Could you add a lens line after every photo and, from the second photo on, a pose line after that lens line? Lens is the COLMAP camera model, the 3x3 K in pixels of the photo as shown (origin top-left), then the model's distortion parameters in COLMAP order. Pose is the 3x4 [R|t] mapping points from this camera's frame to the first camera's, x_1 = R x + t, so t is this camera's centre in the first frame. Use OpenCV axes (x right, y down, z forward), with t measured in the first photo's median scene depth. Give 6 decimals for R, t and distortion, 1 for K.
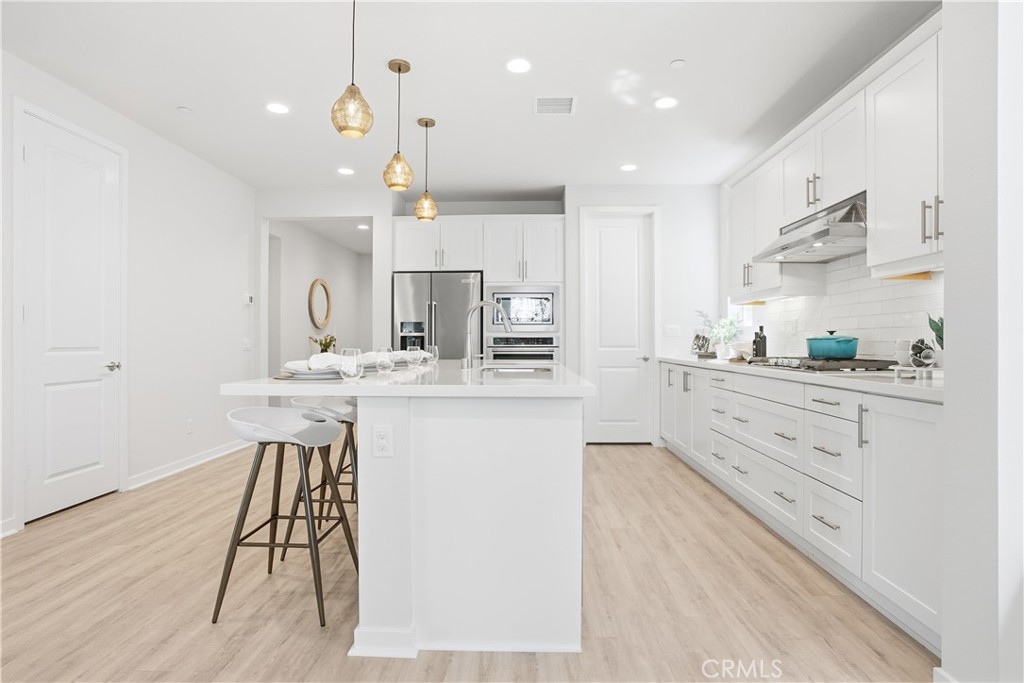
lens RADIAL K [[540.8, 0, 512.0], [0, 540.8, 341.5], [0, 0, 1]] dist [-0.000446, -0.000182]
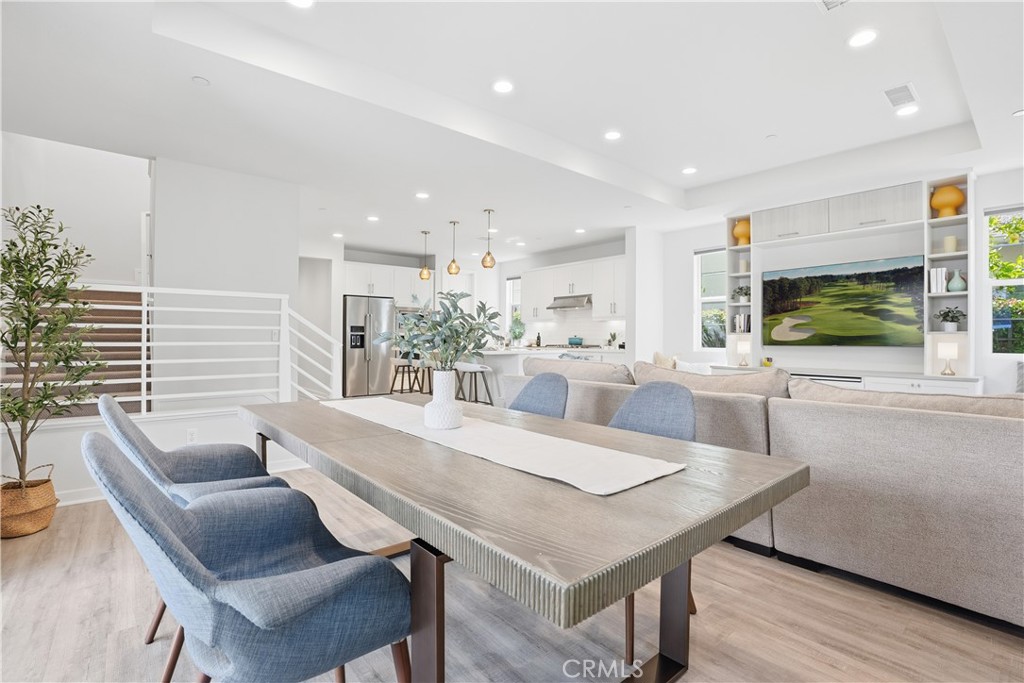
lens RADIAL K [[491.6, 0, 512.0], [0, 491.6, 341.5], [0, 0, 1]] dist [-0.031748, 0.000263]
pose [[0.759673, 0.003766, 0.650294, -1.397823], [-0.010146, 0.999930, 0.006062, -0.000009], [-0.650226, -0.011203, 0.759659, -0.817719]]
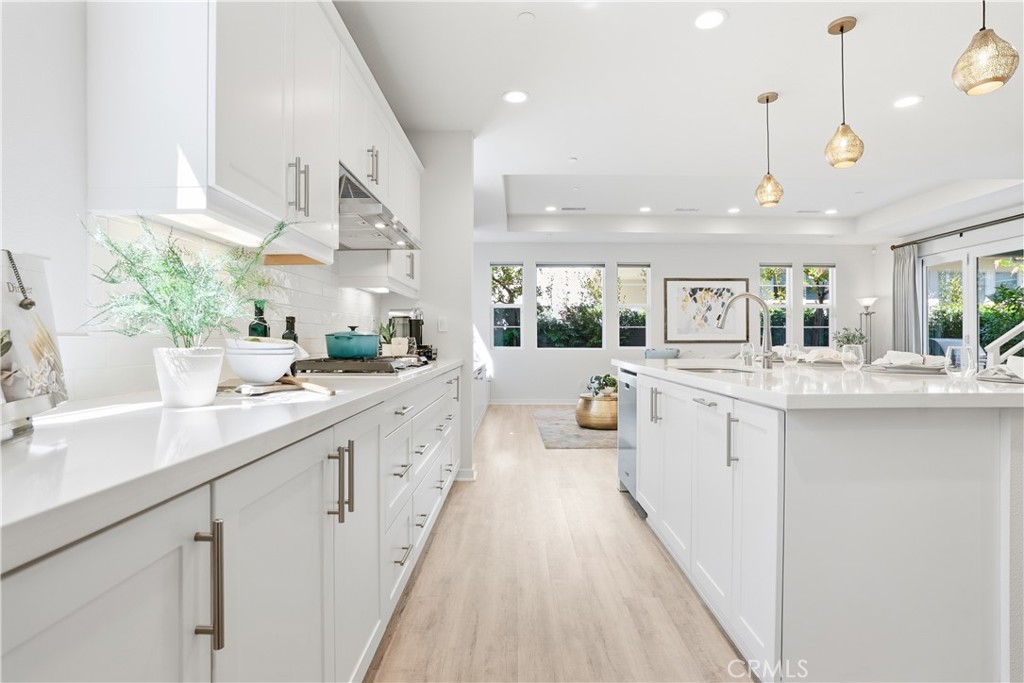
lens RADIAL K [[540.8, 0, 512.0], [0, 540.8, 341.5], [0, 0, 1]] dist [-0.000446, -0.000182]
pose [[-0.999708, 0.001819, -0.024091, 0.320764], [0.001719, 0.999990, 0.004173, 0.001874], [0.024098, 0.004130, -0.999701, 1.702583]]
